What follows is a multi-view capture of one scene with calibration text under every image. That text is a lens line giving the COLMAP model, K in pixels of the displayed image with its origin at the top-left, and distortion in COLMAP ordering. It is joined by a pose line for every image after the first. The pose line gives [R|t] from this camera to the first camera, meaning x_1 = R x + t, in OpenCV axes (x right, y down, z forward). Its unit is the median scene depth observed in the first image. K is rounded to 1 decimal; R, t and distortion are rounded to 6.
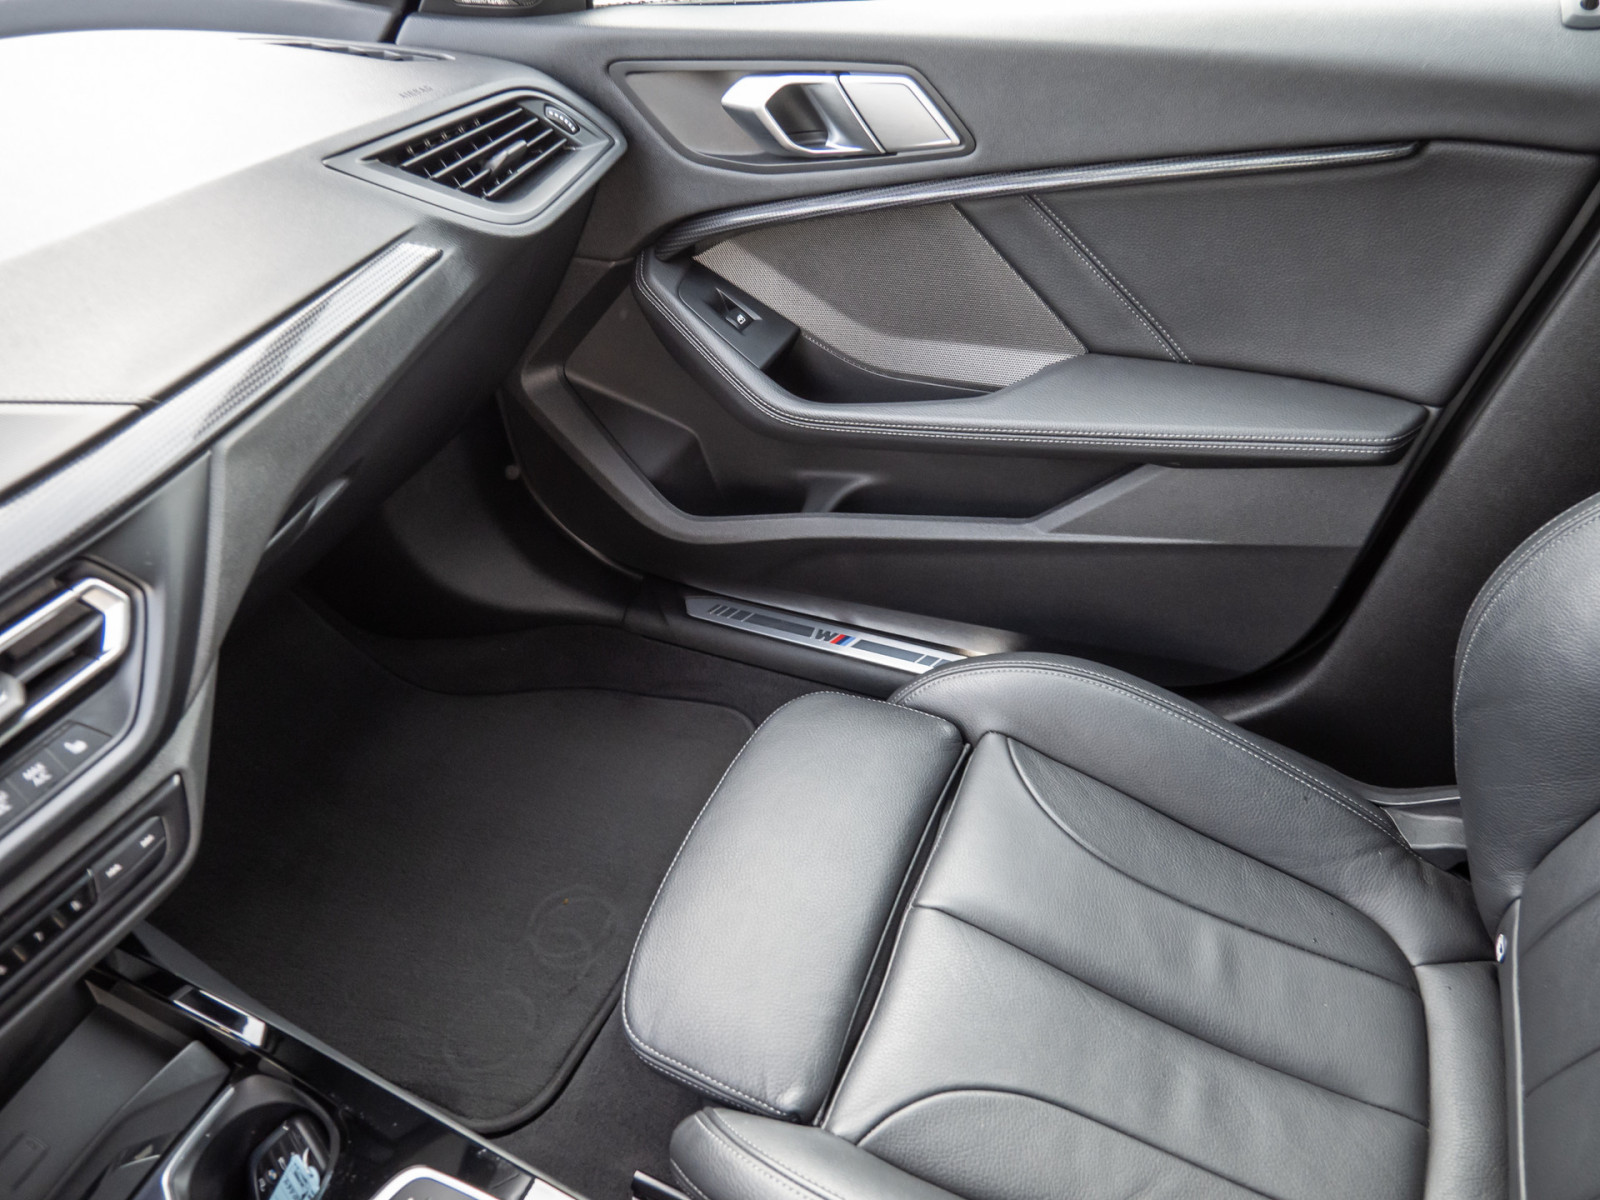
lens RADIAL K [[1175.1, 0, 806.3], [0, 1175.1, 610.7], [0, 0, 1]] dist [-0.064877, 0.029303]
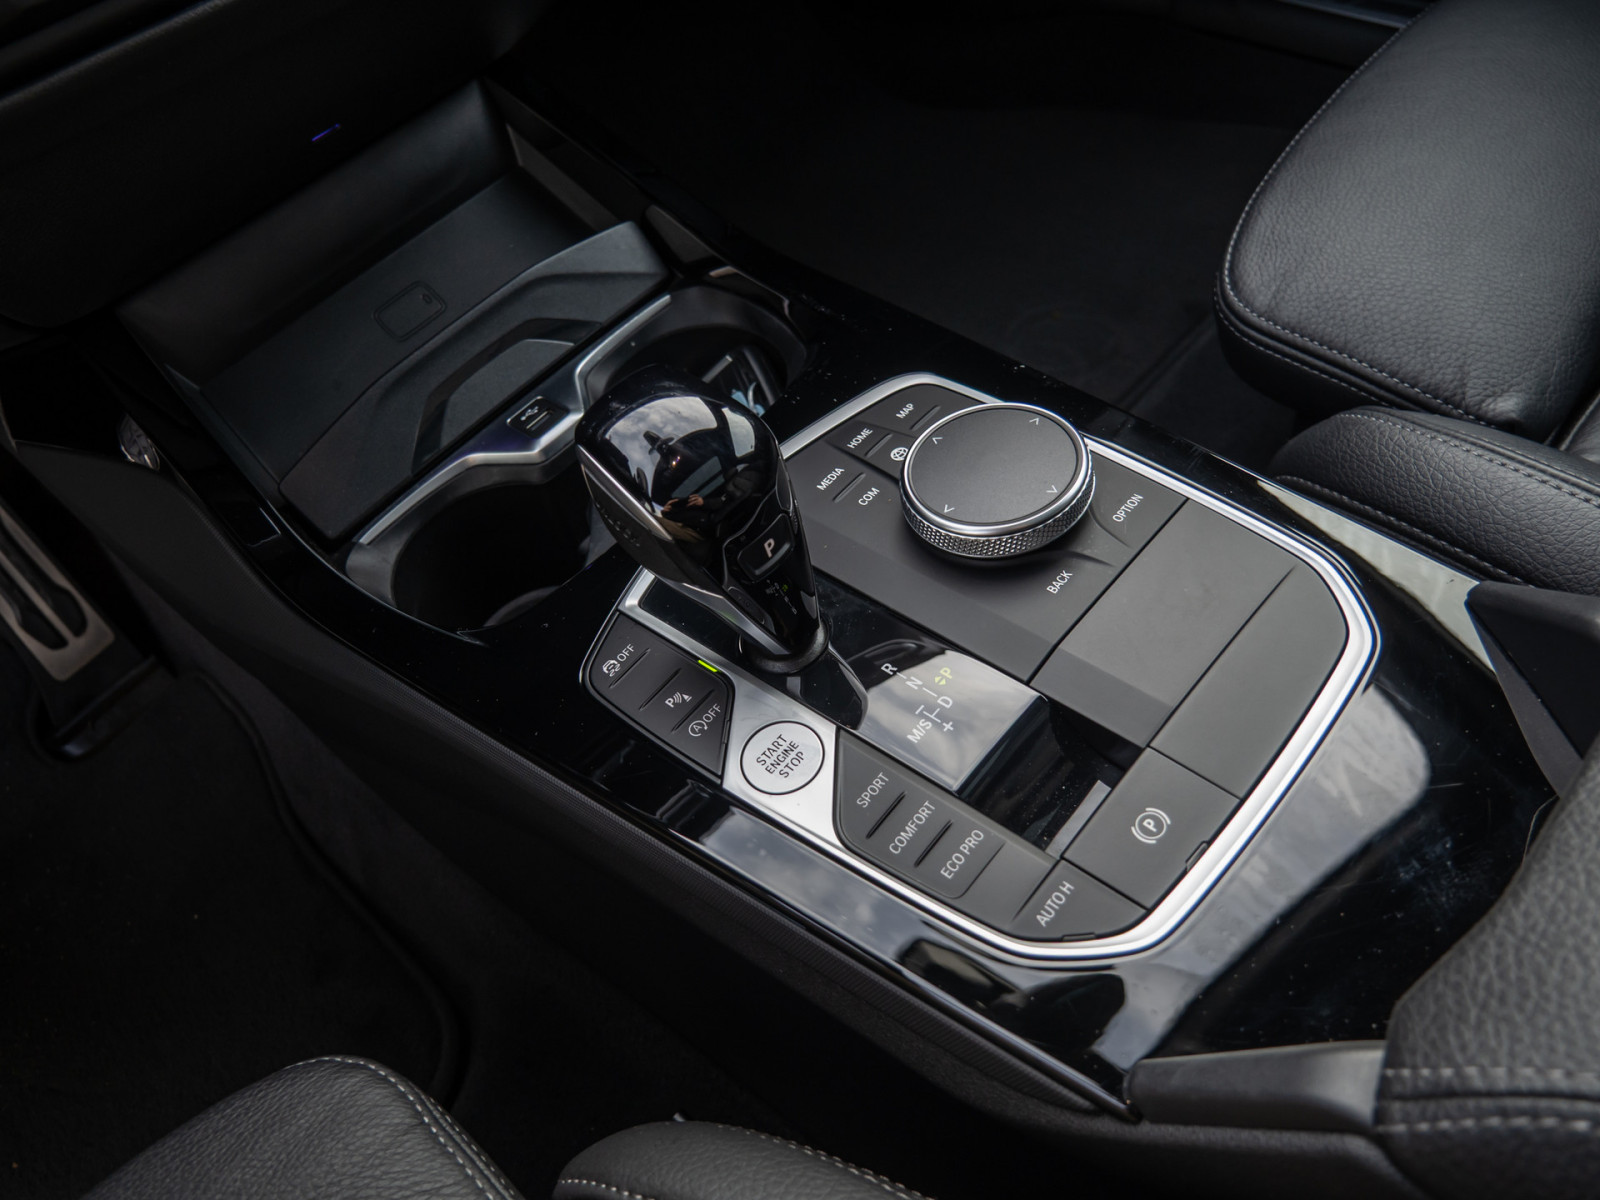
lens RADIAL K [[1181.5, 0, 800.0], [0, 1181.5, 600.0], [0, 0, 1]] dist [-0.024180, 0.002592]
pose [[0.937513, 0.206457, -0.280081, -0.164192], [-0.138503, 0.959852, 0.243928, 0.405090], [0.319197, -0.189894, 0.928468, 0.278491]]
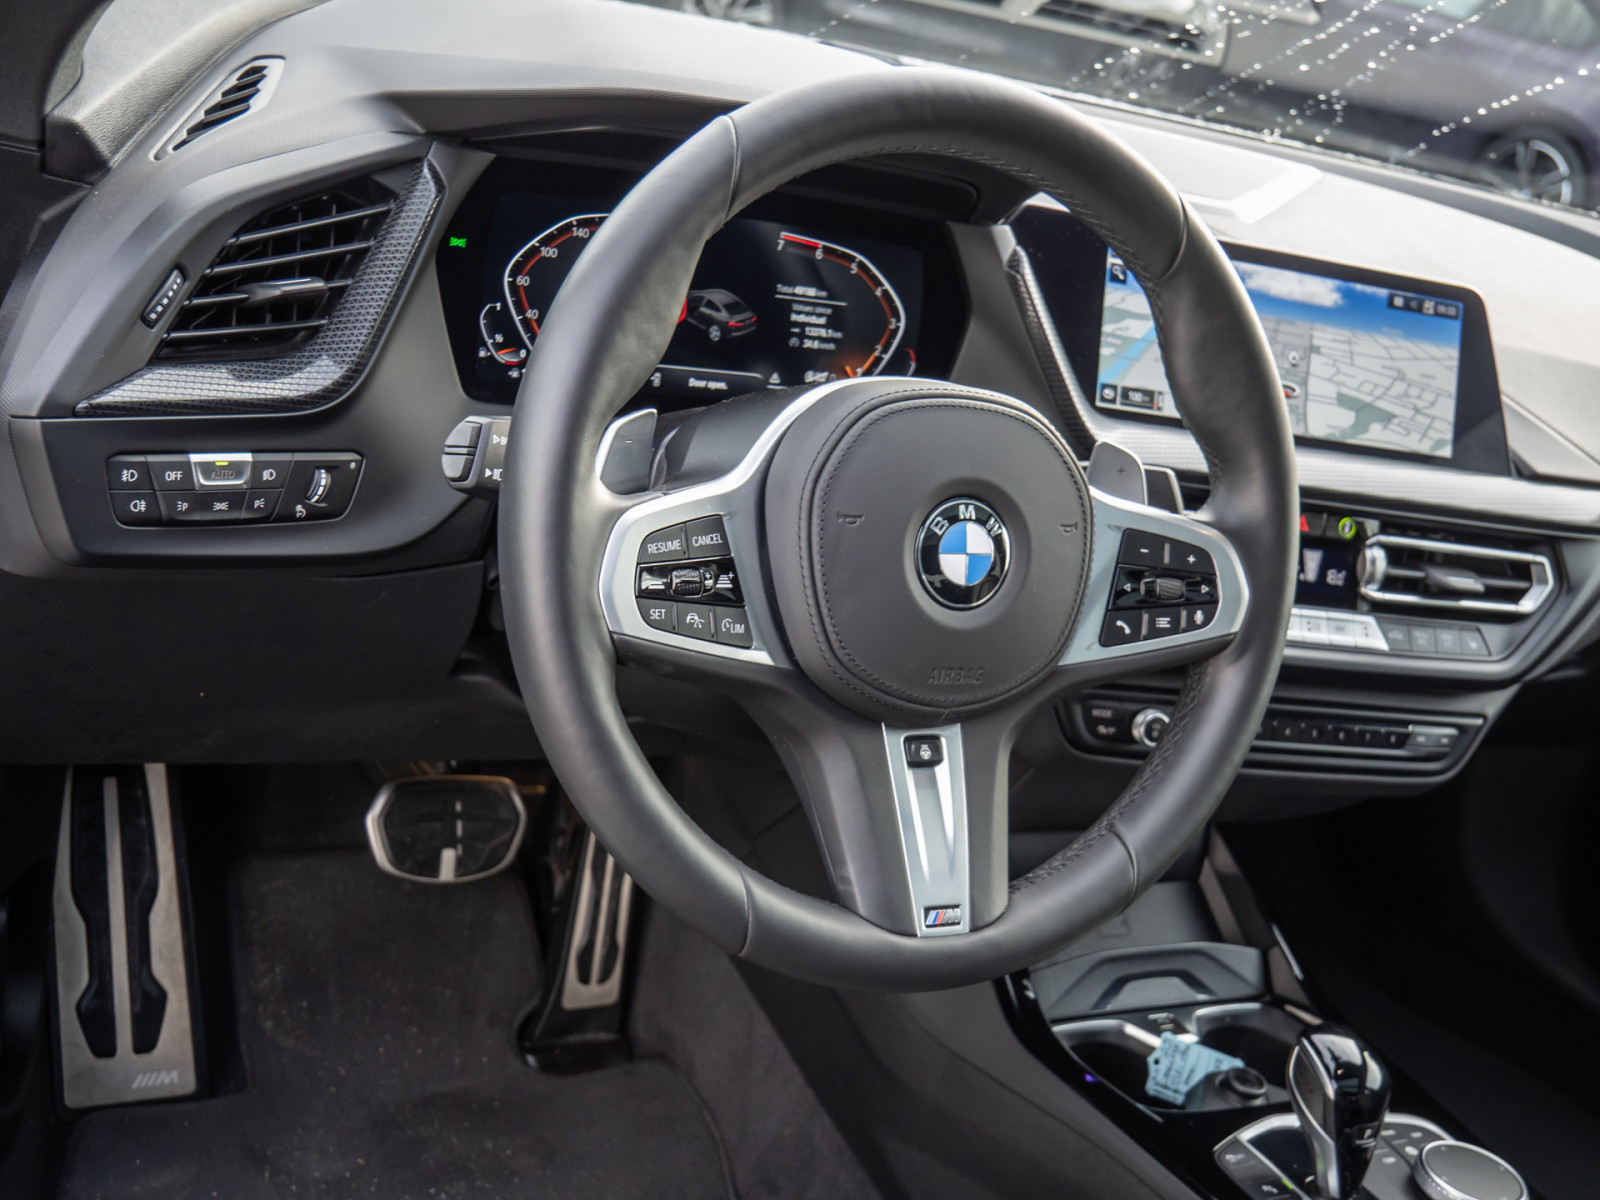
lens RADIAL K [[1870.9, 0, 800.0], [0, 1870.9, 600.0], [0, 0, 1]] dist [-0.046712, 0.150916]
pose [[0.718023, 0.472840, -0.510751, -0.087642], [-0.631360, 0.751346, -0.192001, 0.743264], [0.292965, 0.460329, 0.838015, -0.799342]]
